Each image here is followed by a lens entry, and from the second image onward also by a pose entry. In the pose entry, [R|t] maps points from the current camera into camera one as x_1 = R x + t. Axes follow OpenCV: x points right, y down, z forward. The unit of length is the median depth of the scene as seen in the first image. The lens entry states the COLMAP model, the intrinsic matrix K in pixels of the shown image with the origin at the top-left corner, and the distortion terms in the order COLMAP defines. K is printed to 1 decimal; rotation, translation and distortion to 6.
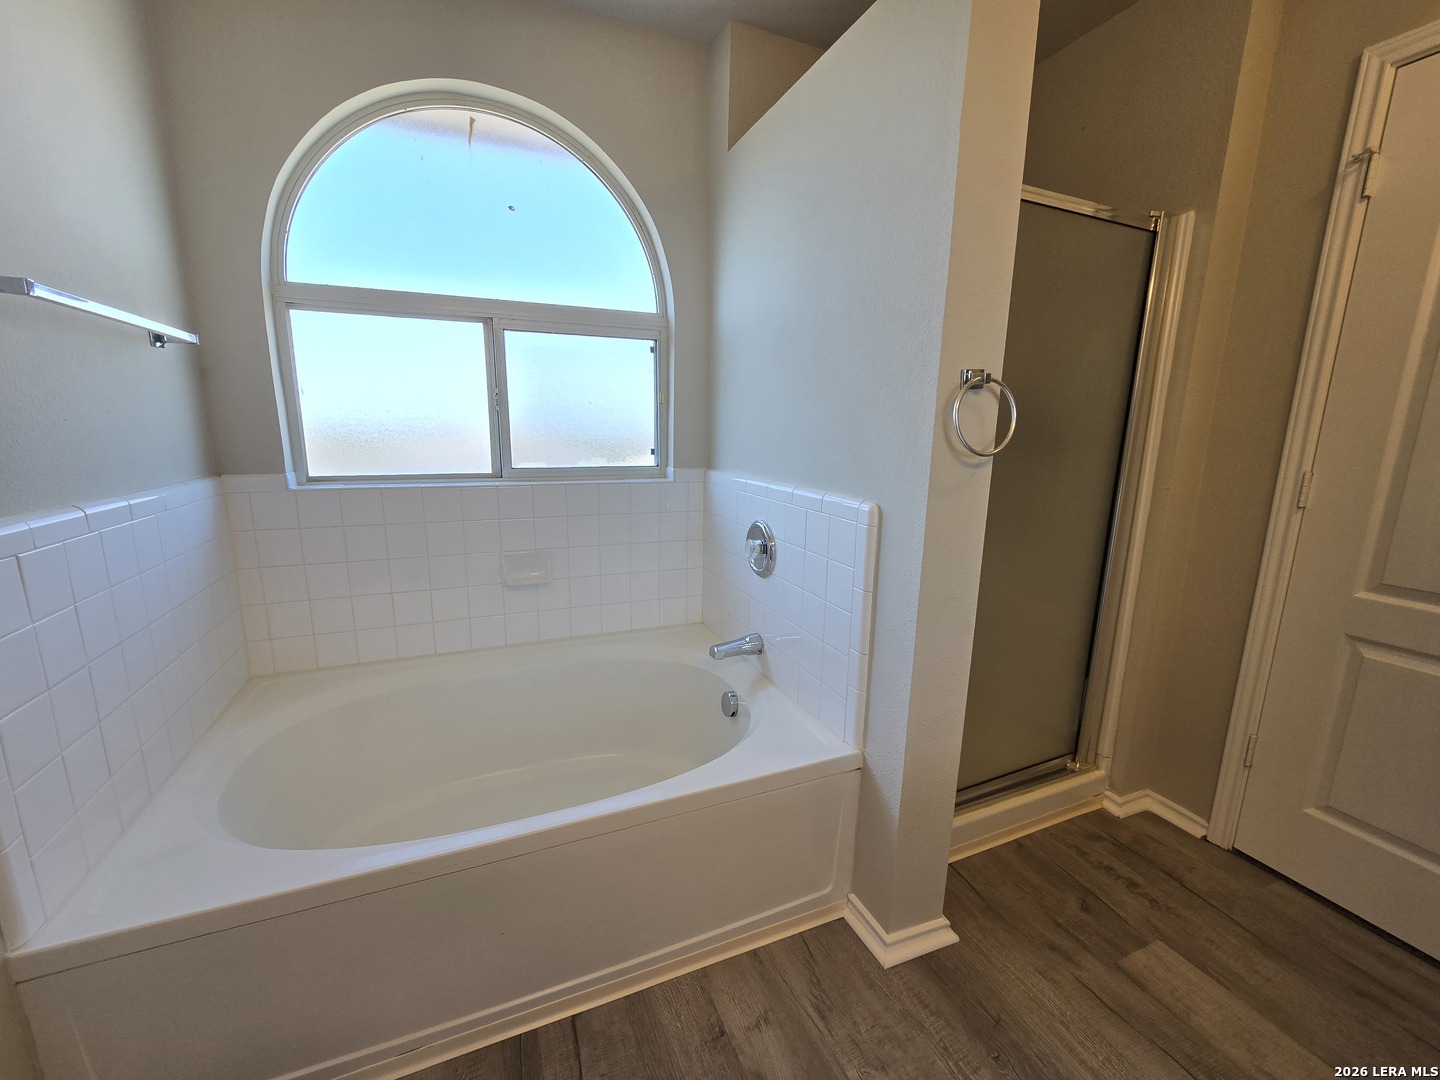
lens RADIAL K [[588.7, 0, 723.5], [0, 588.7, 540.7], [0, 0, 1]] dist [-0.011563, 0.004355]
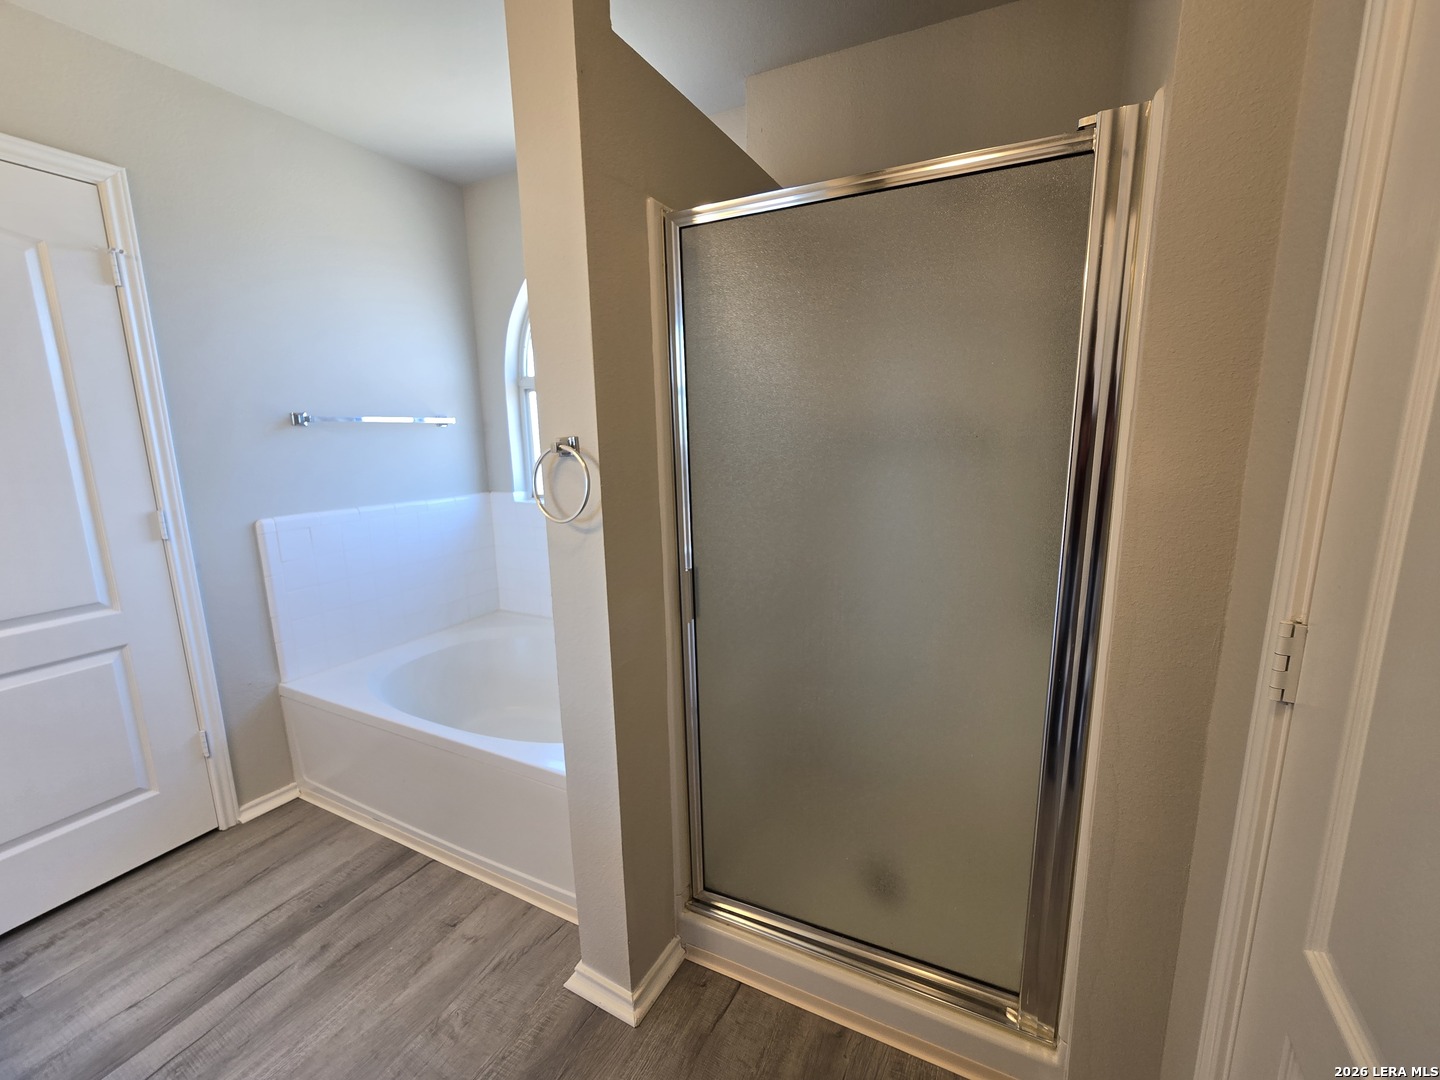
lens RADIAL K [[588.7, 0, 723.5], [0, 588.7, 540.7], [0, 0, 1]] dist [-0.011563, 0.004355]
pose [[0.650843, 0.117035, -0.750138, 1.213320], [-0.129563, 0.990675, 0.042150, -0.167359], [0.748076, 0.069757, 0.659937, 0.466836]]
